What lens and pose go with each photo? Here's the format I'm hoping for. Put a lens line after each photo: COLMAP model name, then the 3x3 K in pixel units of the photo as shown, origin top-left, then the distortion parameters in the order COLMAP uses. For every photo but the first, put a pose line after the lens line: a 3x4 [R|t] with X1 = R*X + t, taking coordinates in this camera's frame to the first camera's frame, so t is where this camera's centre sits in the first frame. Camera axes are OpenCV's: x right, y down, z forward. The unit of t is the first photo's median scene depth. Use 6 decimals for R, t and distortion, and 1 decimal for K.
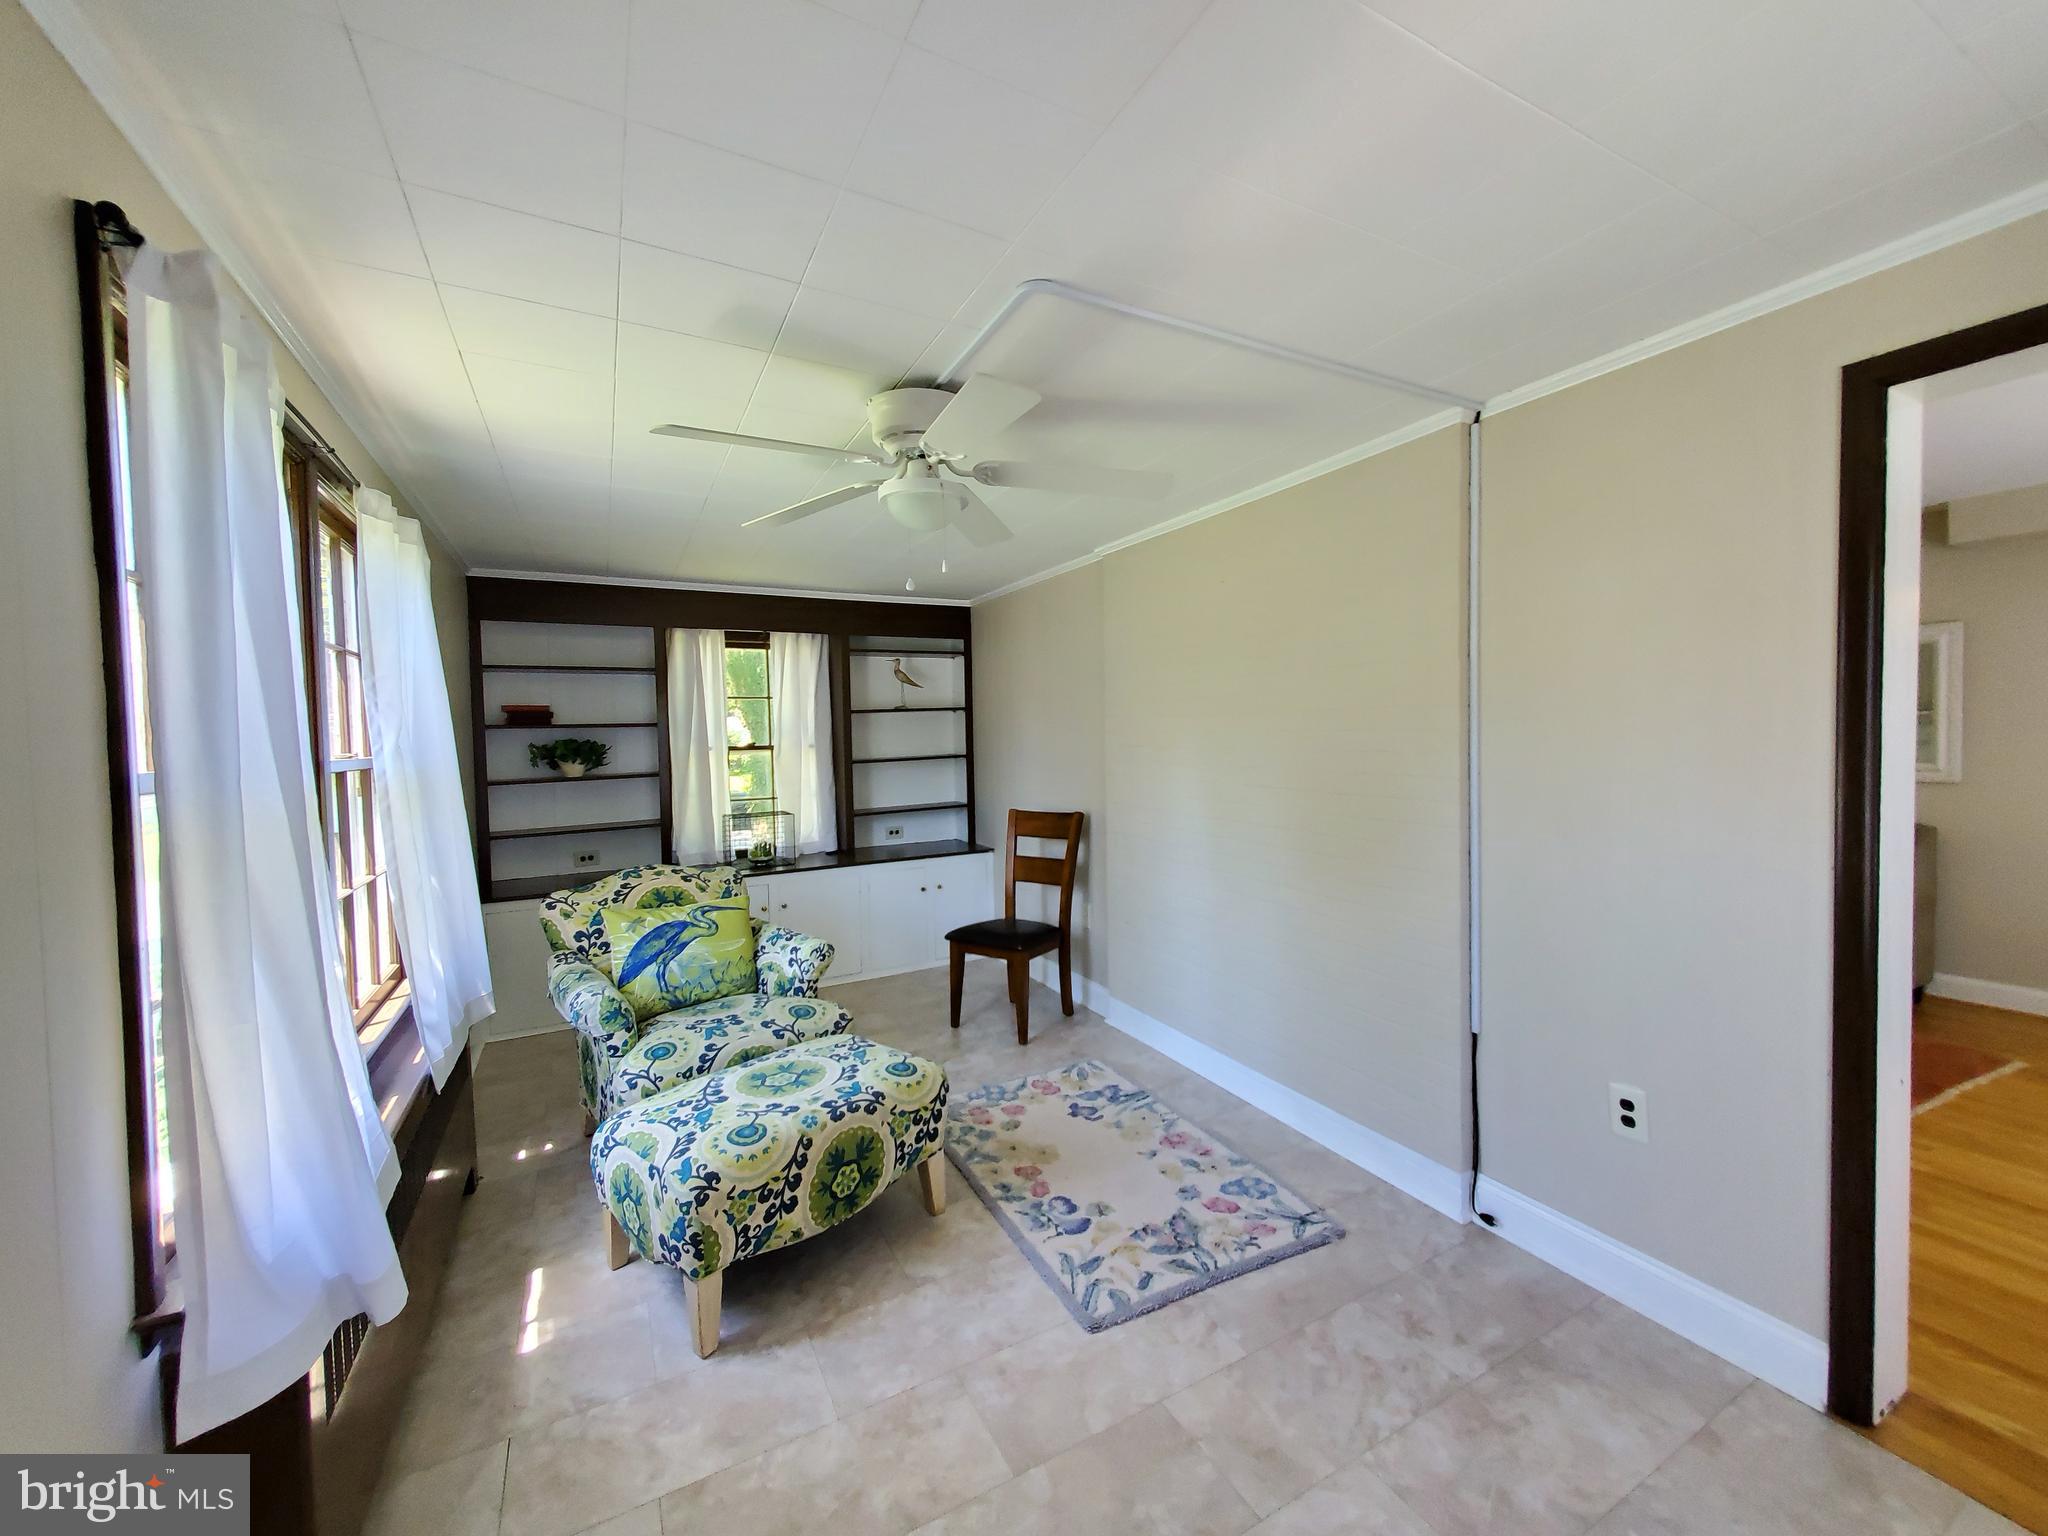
lens RADIAL K [[806.0, 0, 1039.7], [0, 806.0, 760.2], [0, 0, 1]] dist [0.011134, -0.008052]
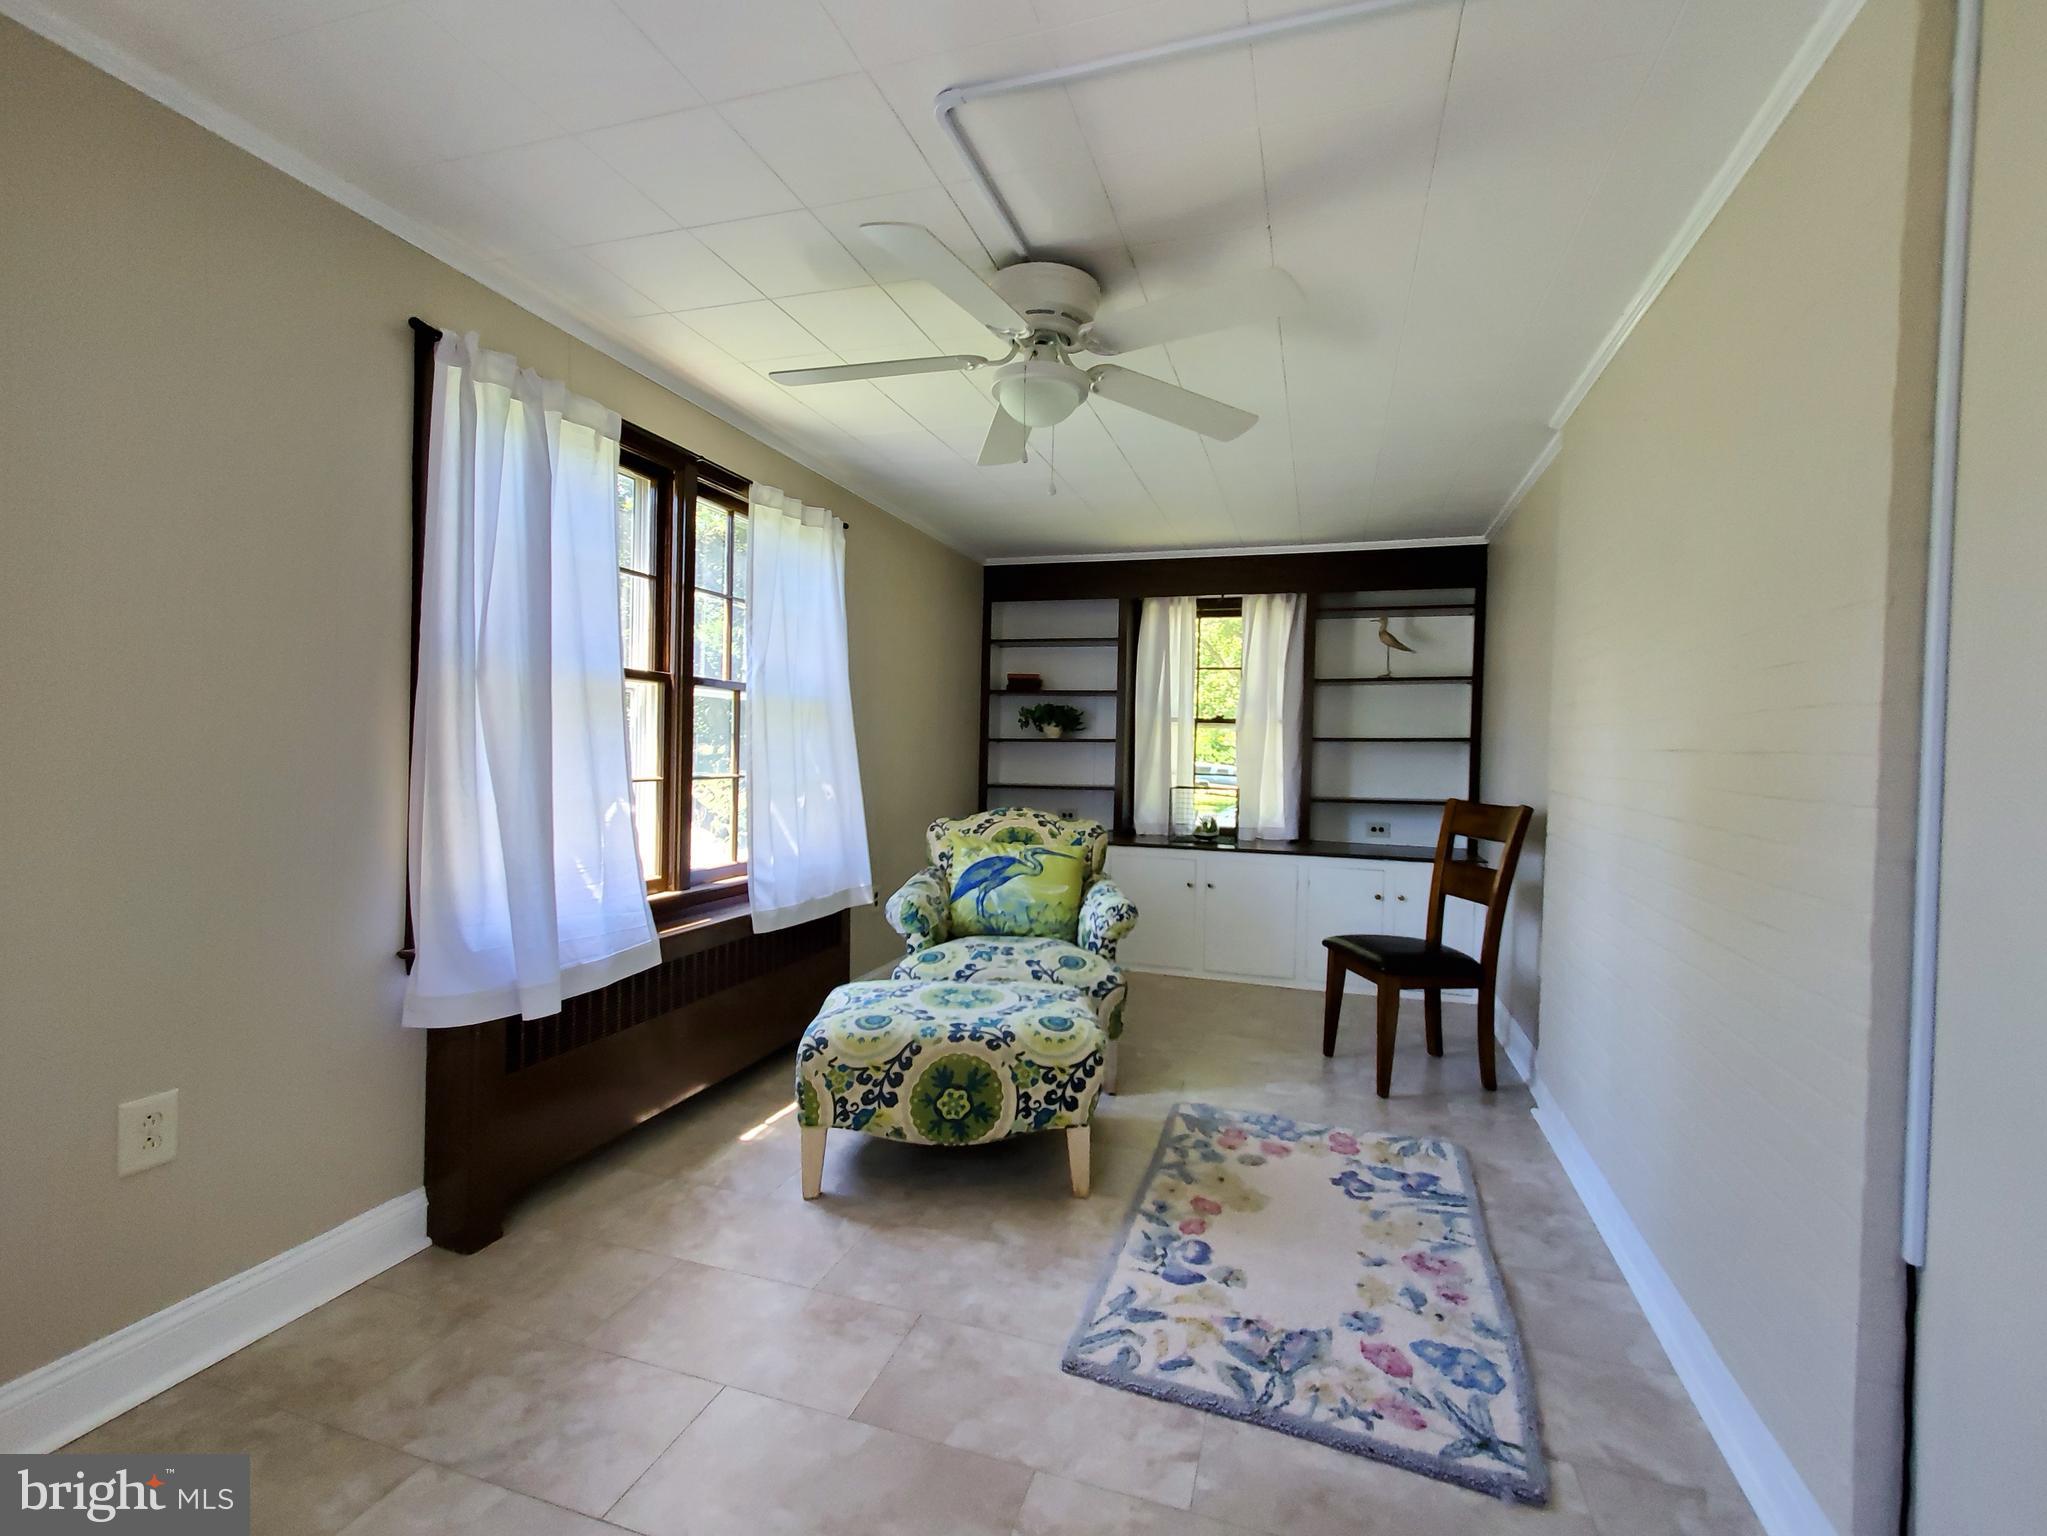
lens RADIAL K [[882.4, 0, 1052.4], [0, 882.4, 760.5], [0, 0, 1]] dist [0.003316, -0.000262]
pose [[0.694472, 0.047419, -0.717955, 0.488501], [-0.063705, 0.997960, 0.004291, 0.075016], [0.716694, 0.042757, 0.696076, 0.263771]]
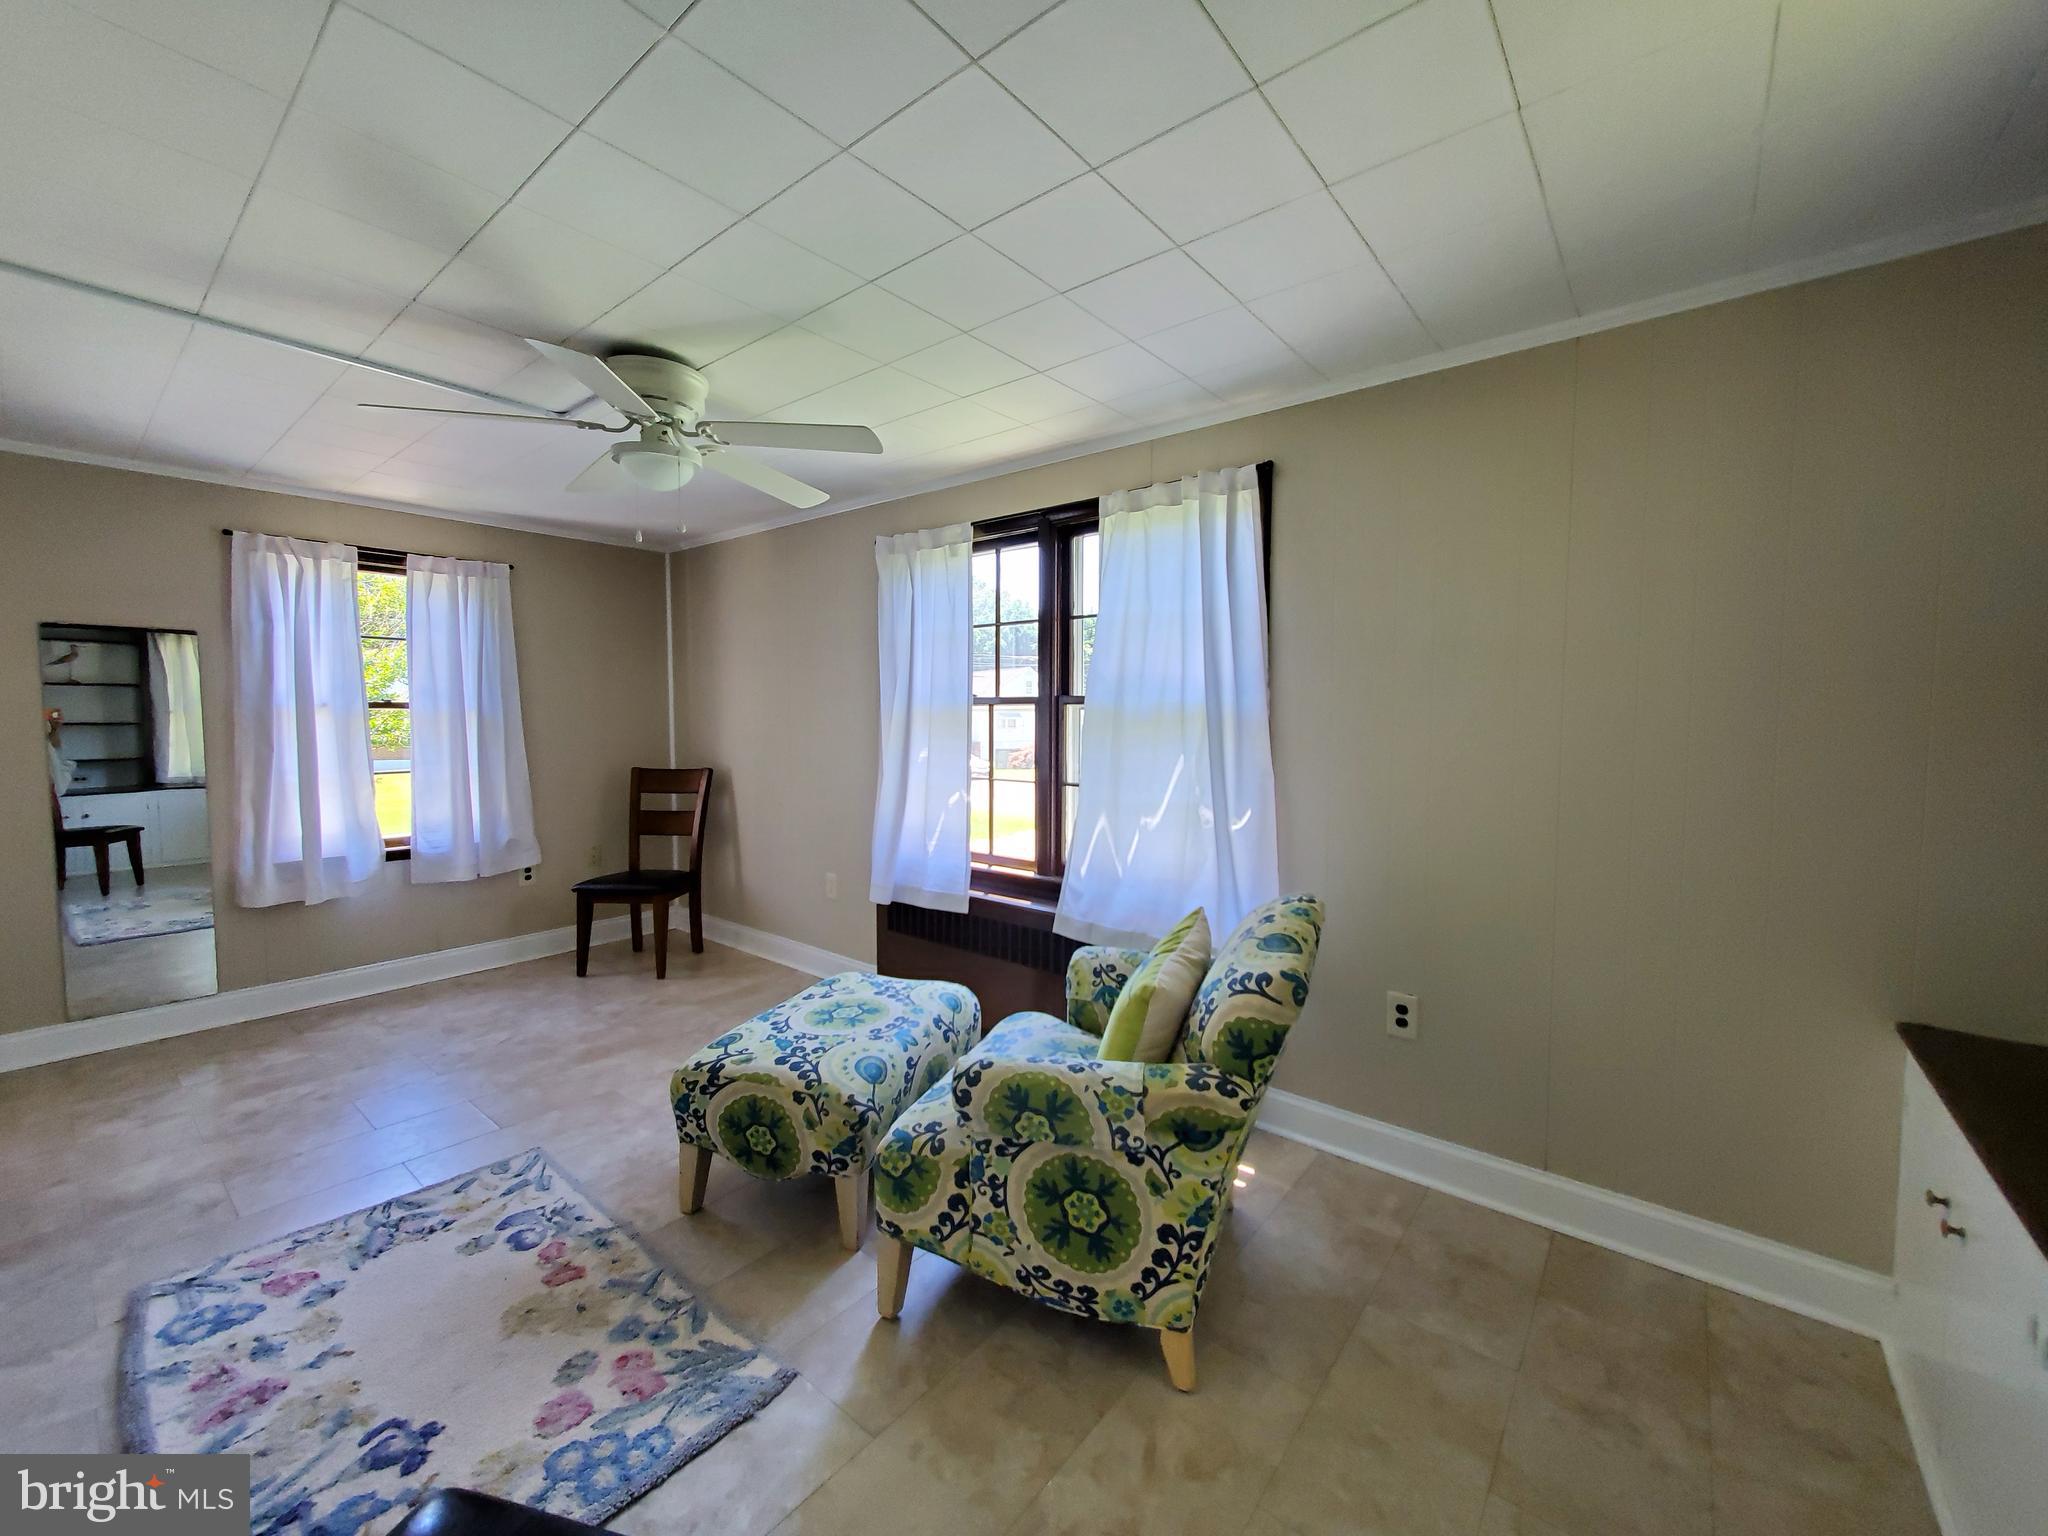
lens RADIAL K [[807.4, 0, 1032.9], [0, 807.4, 754.9], [0, 0, 1]] dist [0.001733, -0.000393]
pose [[-0.924699, 0.036914, -0.378904, -0.146454], [0.000627, 0.995434, 0.095448, -0.024101], [0.380697, 0.088024, -0.920501, 1.791252]]
